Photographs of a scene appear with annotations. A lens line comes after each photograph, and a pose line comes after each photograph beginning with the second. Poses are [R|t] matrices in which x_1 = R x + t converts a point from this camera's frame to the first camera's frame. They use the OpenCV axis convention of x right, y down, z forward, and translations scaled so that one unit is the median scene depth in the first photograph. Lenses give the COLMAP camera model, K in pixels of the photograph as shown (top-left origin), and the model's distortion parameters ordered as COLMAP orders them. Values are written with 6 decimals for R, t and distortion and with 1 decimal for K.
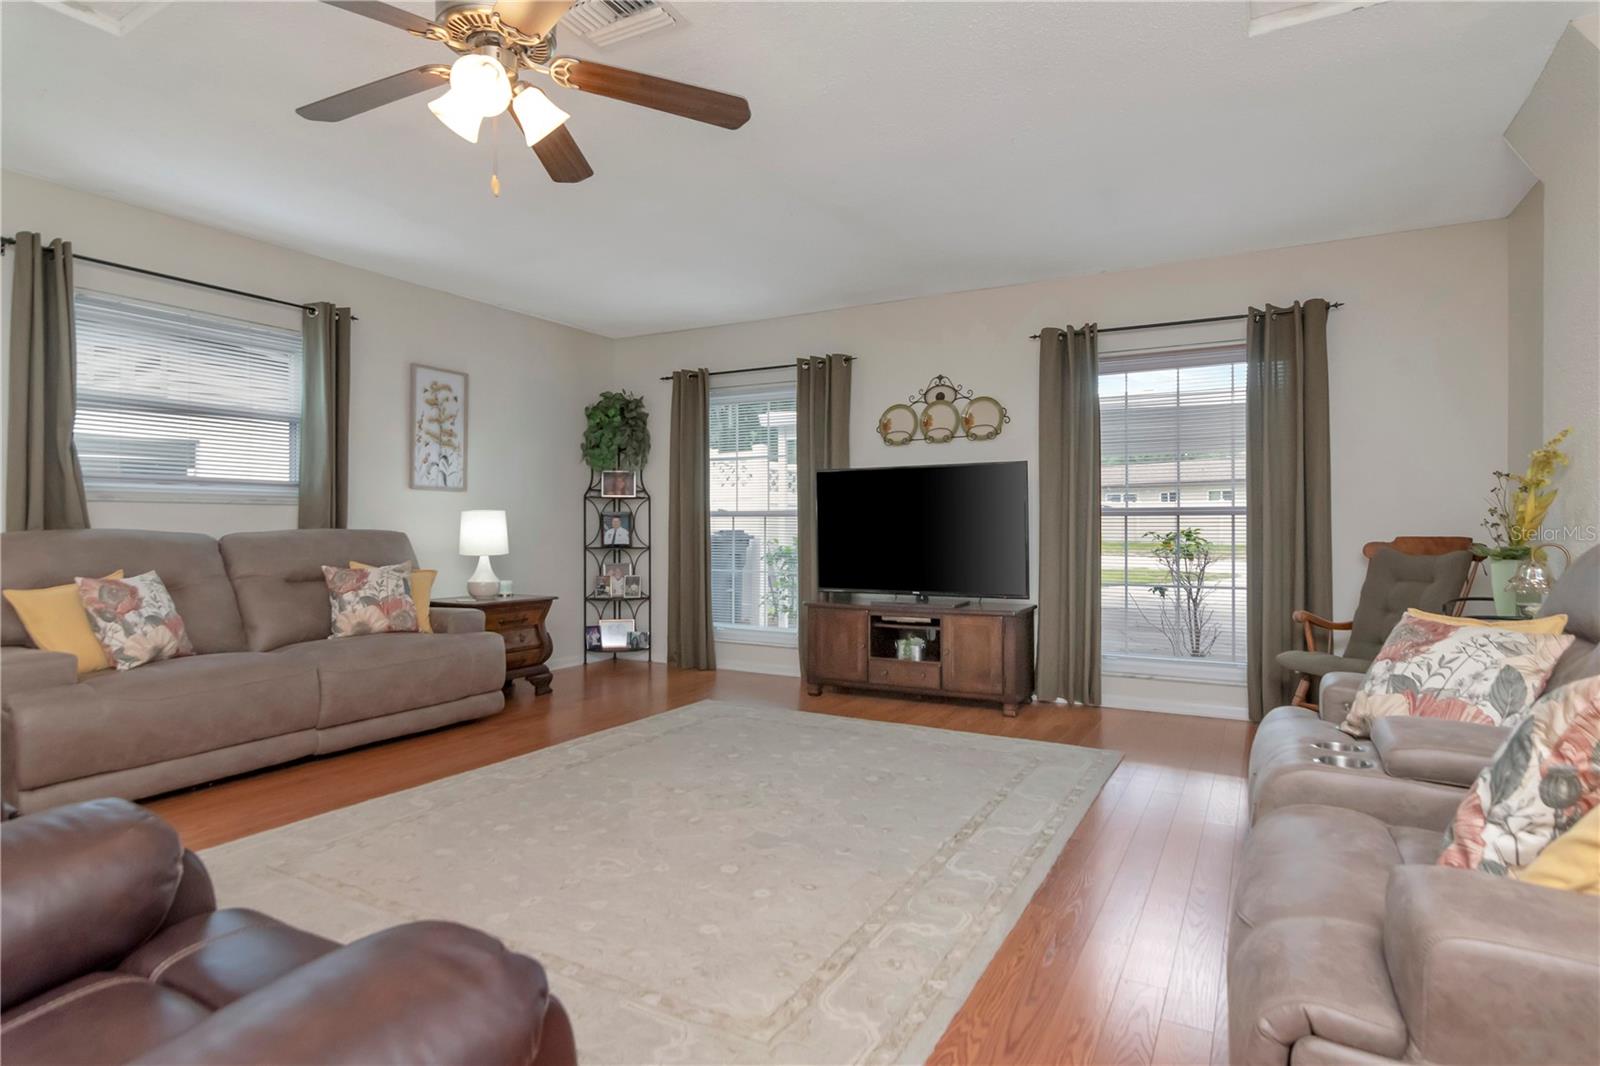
lens RADIAL K [[825.6, 0, 811.4], [0, 825.6, 530.4], [0, 0, 1]] dist [-0.018846, 0.000107]
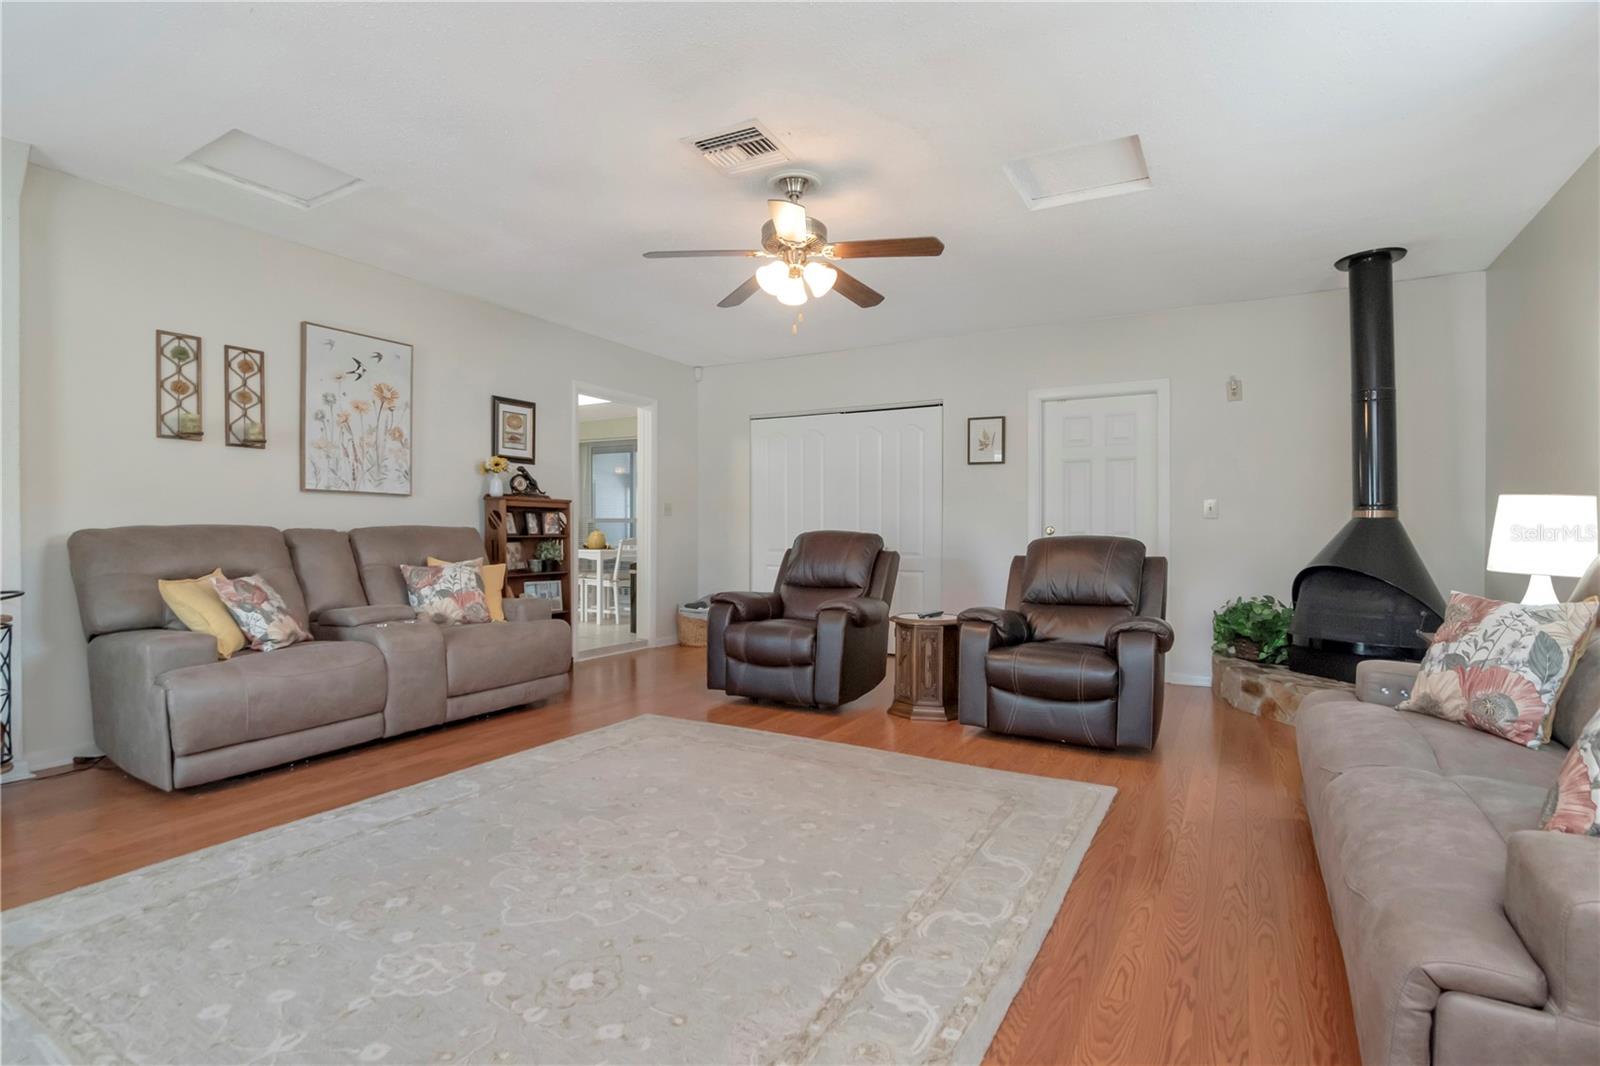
lens RADIAL K [[779.5, 0, 807.5], [0, 779.5, 527.8], [0, 0, 1]] dist [-0.005432, -0.001403]
pose [[-0.999958, -0.004915, 0.007699, -0.247946], [-0.004929, 0.999986, -0.001839, 0.003085], [-0.007690, -0.001877, -0.999969, 1.558768]]
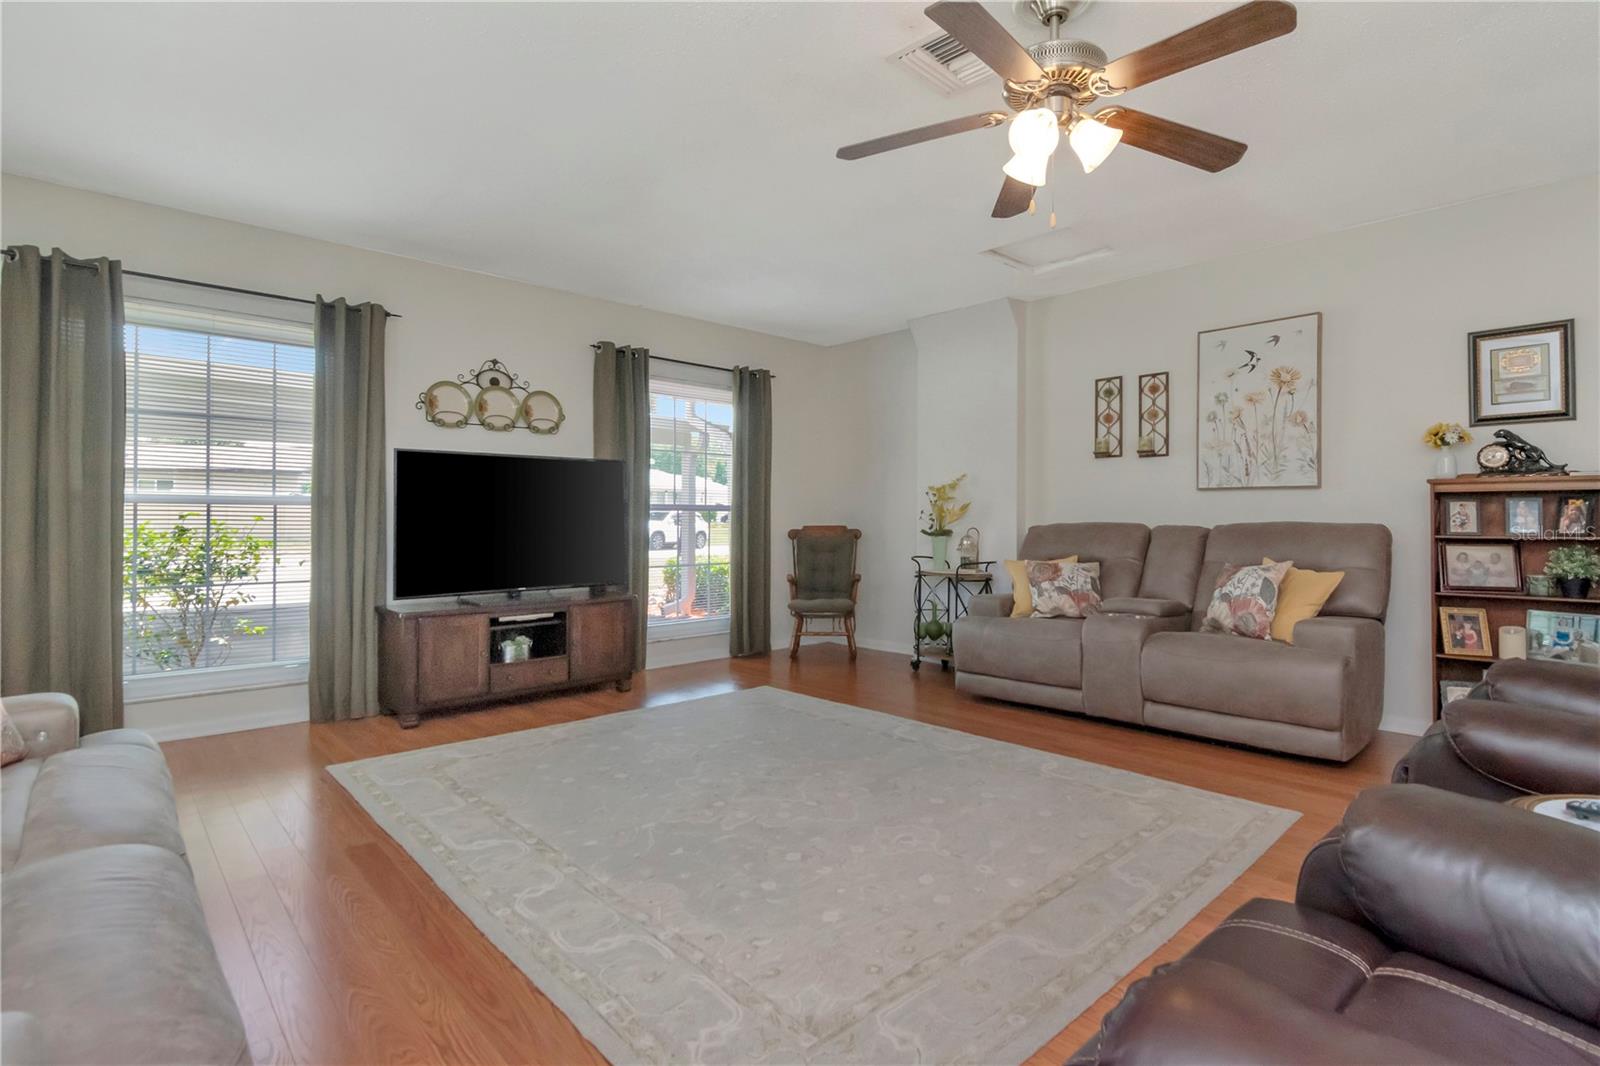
lens RADIAL K [[779.5, 0, 807.5], [0, 779.5, 527.8], [0, 0, 1]] dist [-0.005432, -0.001403]
pose [[0.316610, -0.008972, 0.948513, -0.884504], [0.002333, 0.999960, 0.008680, -0.002886], [-0.948553, -0.000535, 0.316619, 0.575669]]
